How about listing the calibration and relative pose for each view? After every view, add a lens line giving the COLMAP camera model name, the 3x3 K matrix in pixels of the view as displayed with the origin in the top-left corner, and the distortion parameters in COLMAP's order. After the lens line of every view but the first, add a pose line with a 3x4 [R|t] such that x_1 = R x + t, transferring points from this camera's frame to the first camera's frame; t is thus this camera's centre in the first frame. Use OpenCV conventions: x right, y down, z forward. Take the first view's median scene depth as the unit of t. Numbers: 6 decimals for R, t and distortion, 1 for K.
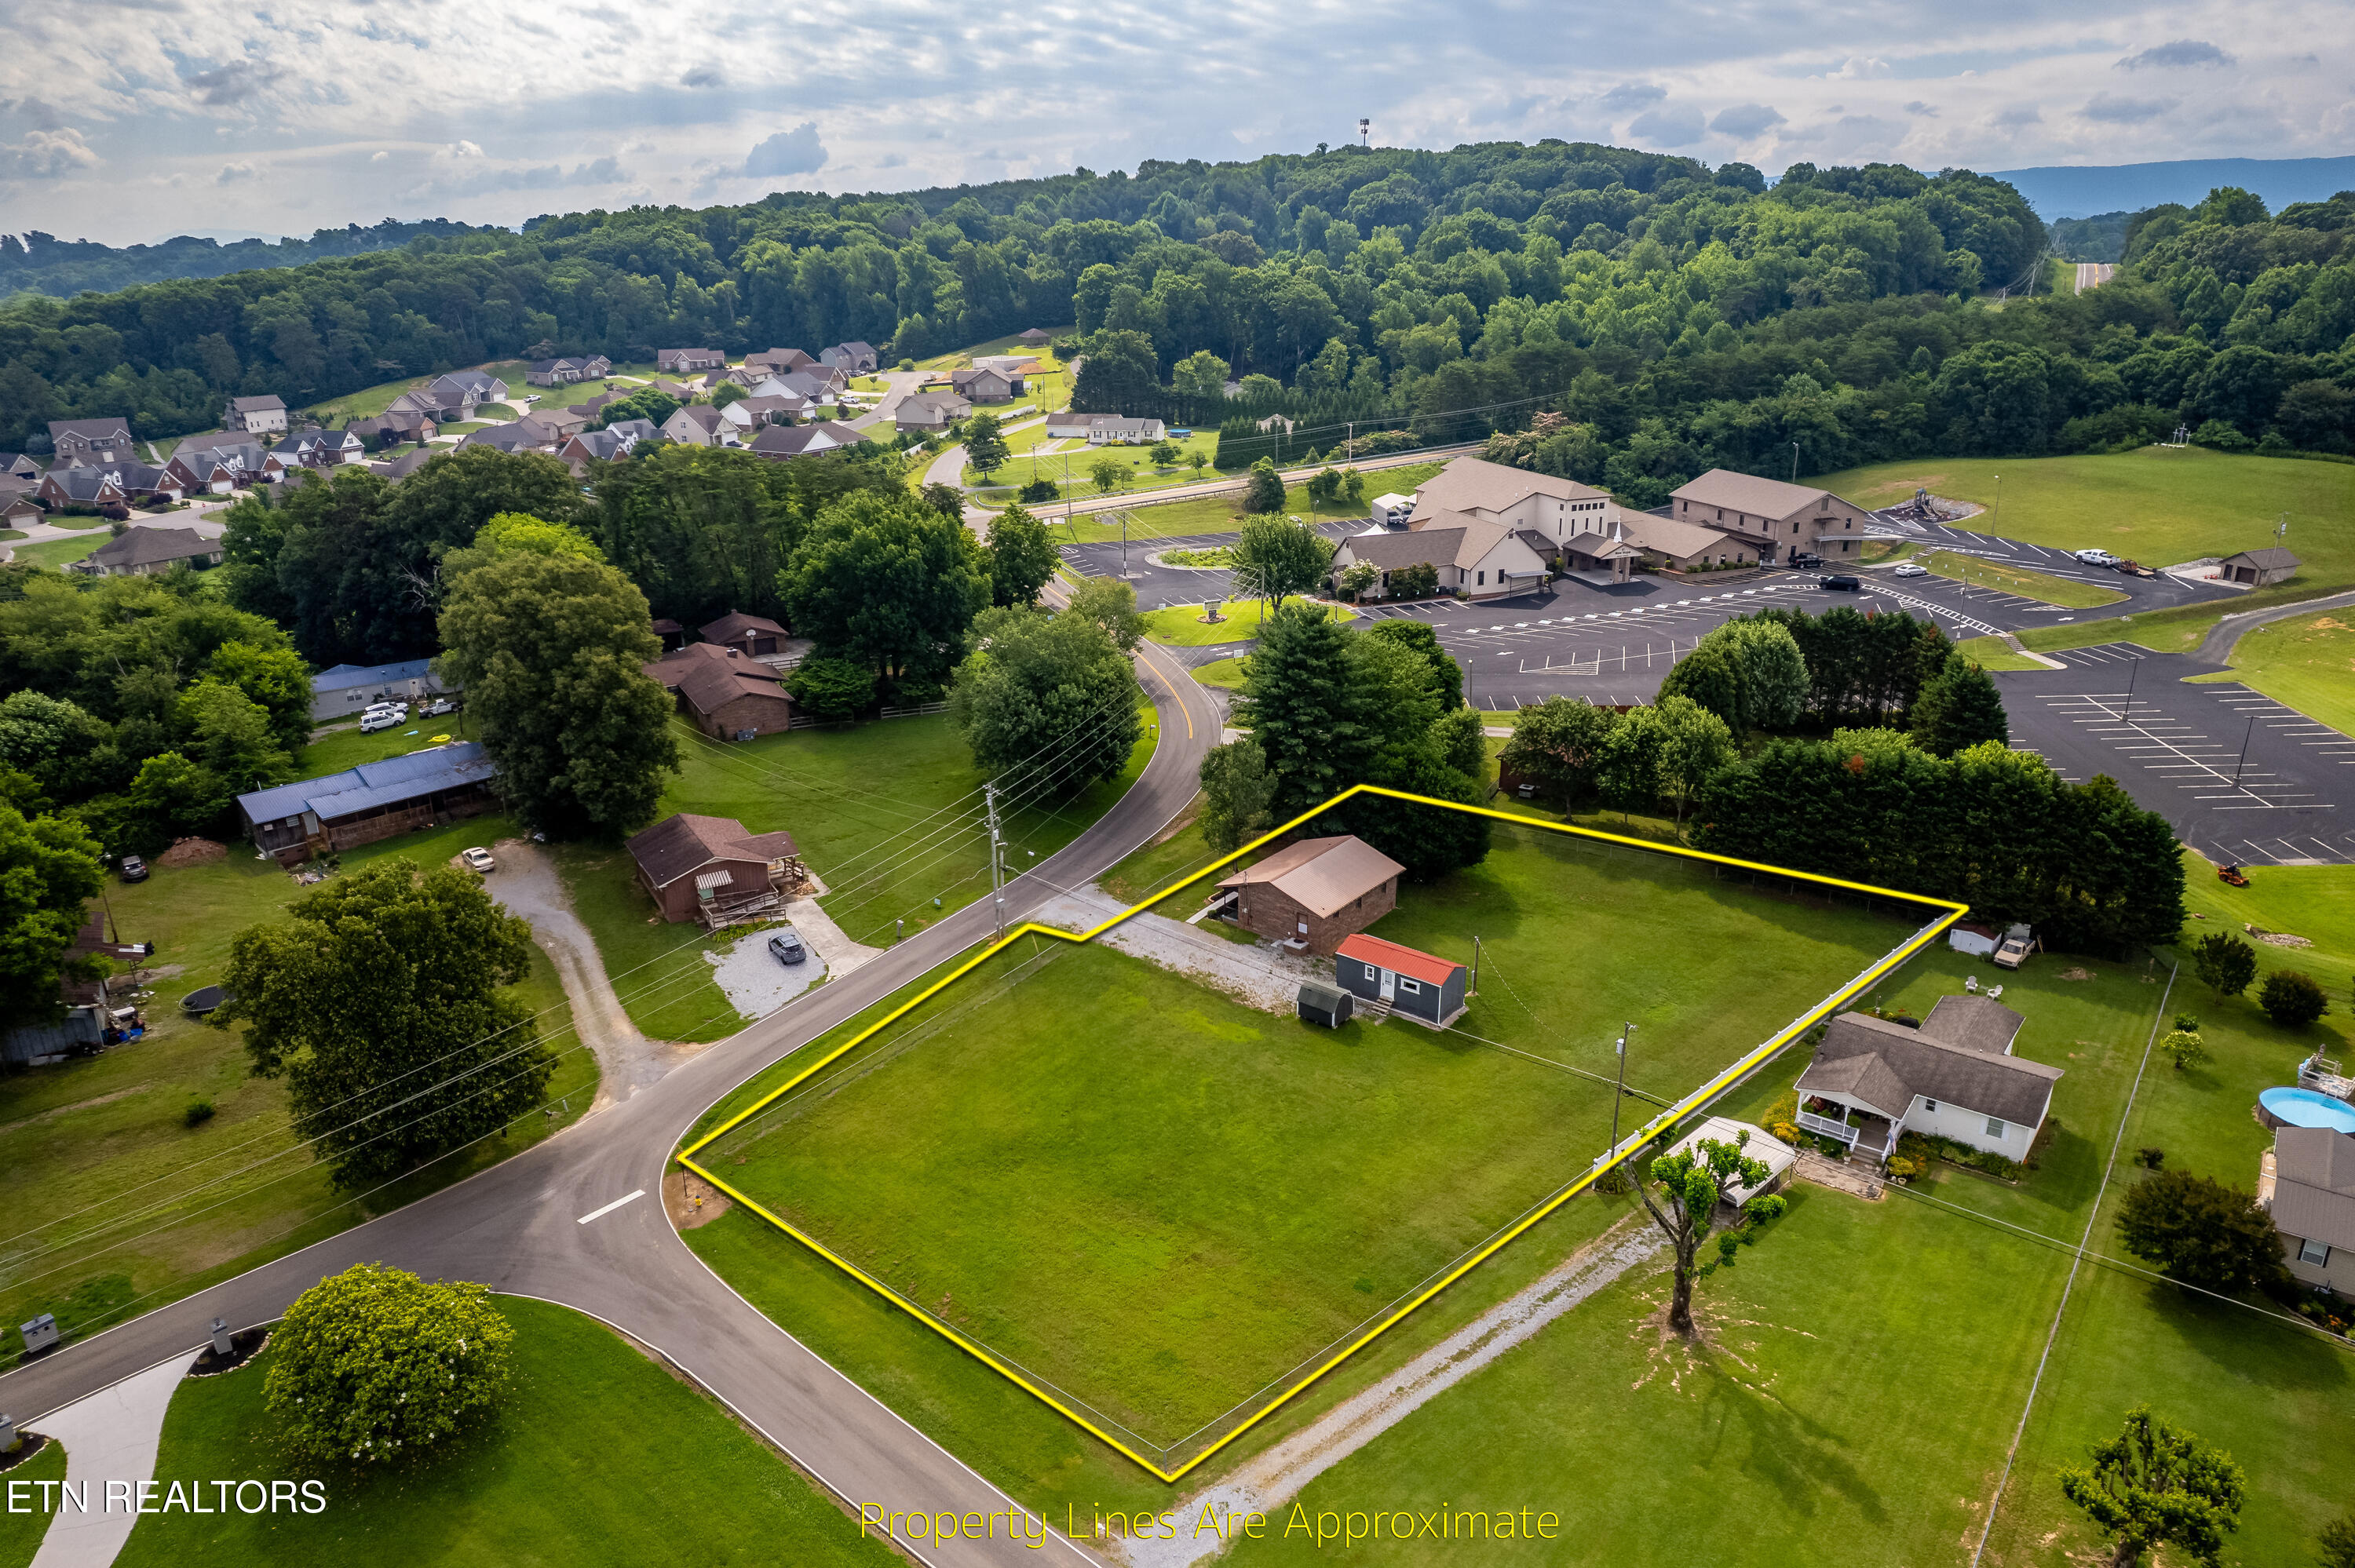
lens RADIAL K [[1527.4, 0, 1174.1], [0, 1527.4, 811.5], [0, 0, 1]] dist [-0.076047, 0.060399]
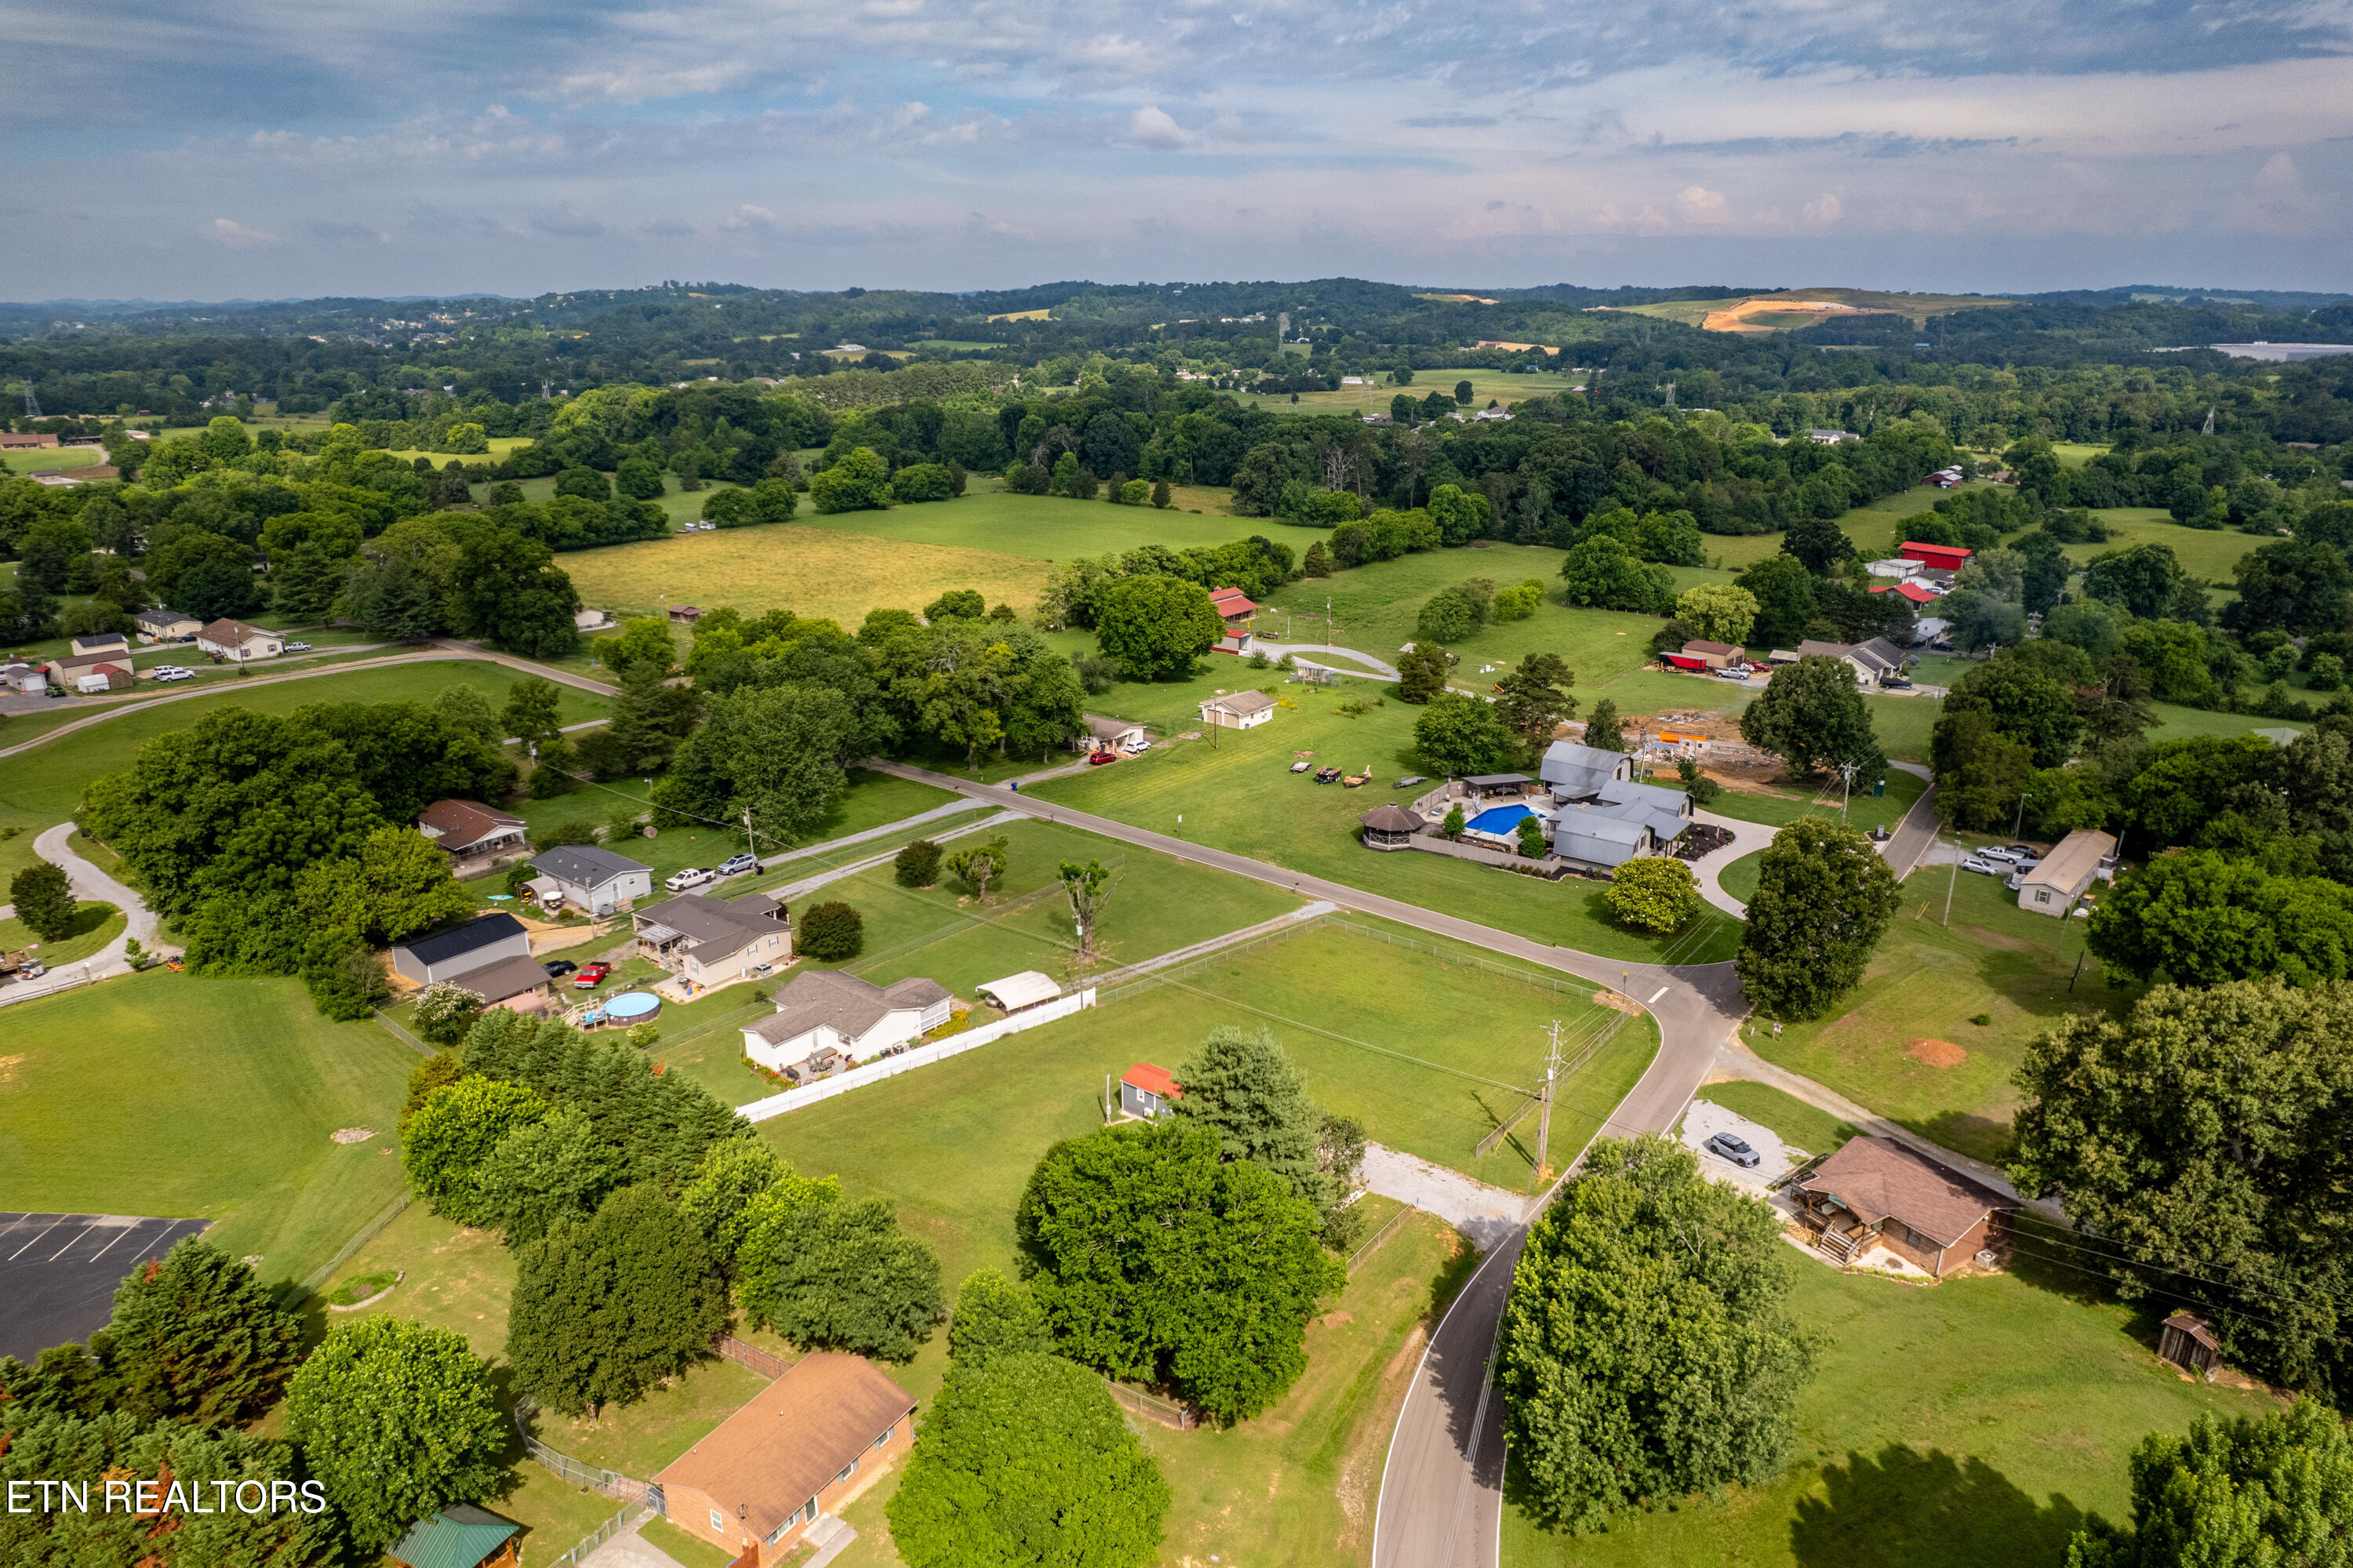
lens RADIAL K [[1526.4, 0, 1173.1], [0, 1526.4, 811.5], [0, 0, 1]] dist [-0.076047, 0.060399]
pose [[-0.999703, 0.007746, 0.023104, 0.102207], [0.020659, 0.772207, 0.635035, -0.707715], [-0.012922, 0.635323, -0.772138, 1.525765]]
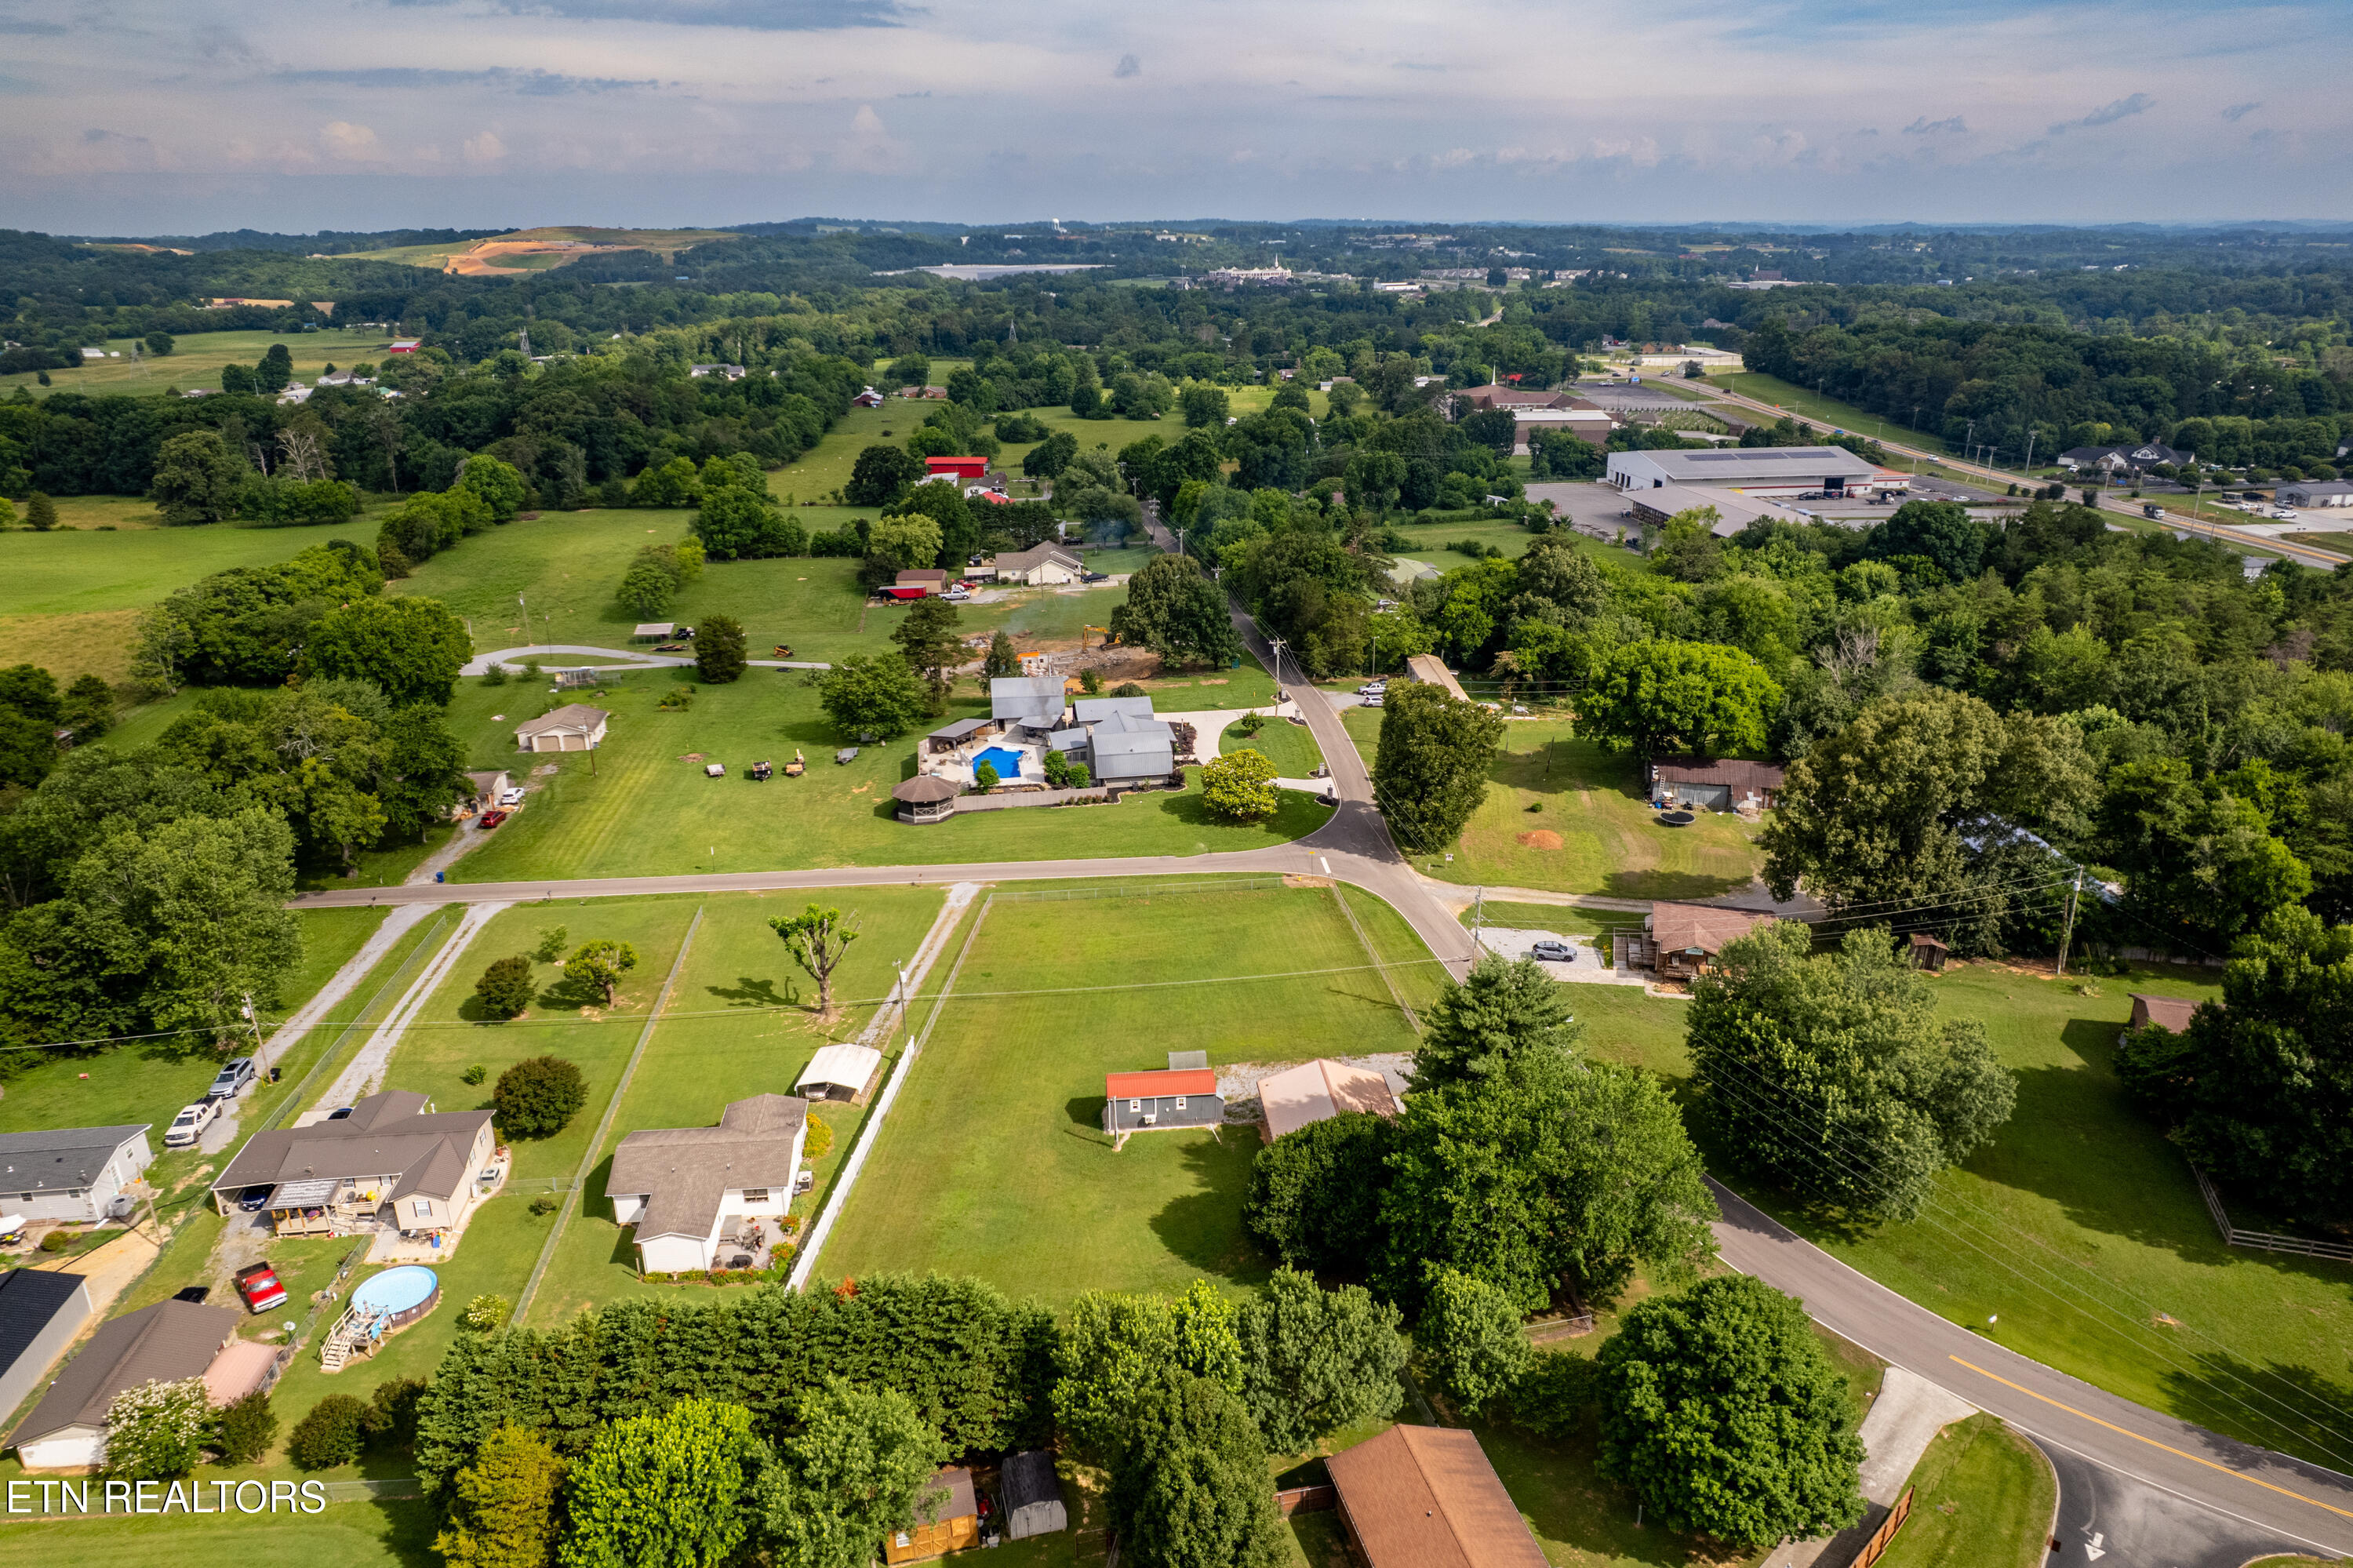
lens RADIAL K [[1526.4, 0, 1173.1], [0, 1526.4, 811.5], [0, 0, 1]] dist [-0.076047, 0.060399]
pose [[-0.724416, 0.266231, -0.635880, 0.689470], [-0.225815, 0.779880, 0.583777, -0.615662], [0.651329, 0.566488, -0.504838, 1.248813]]
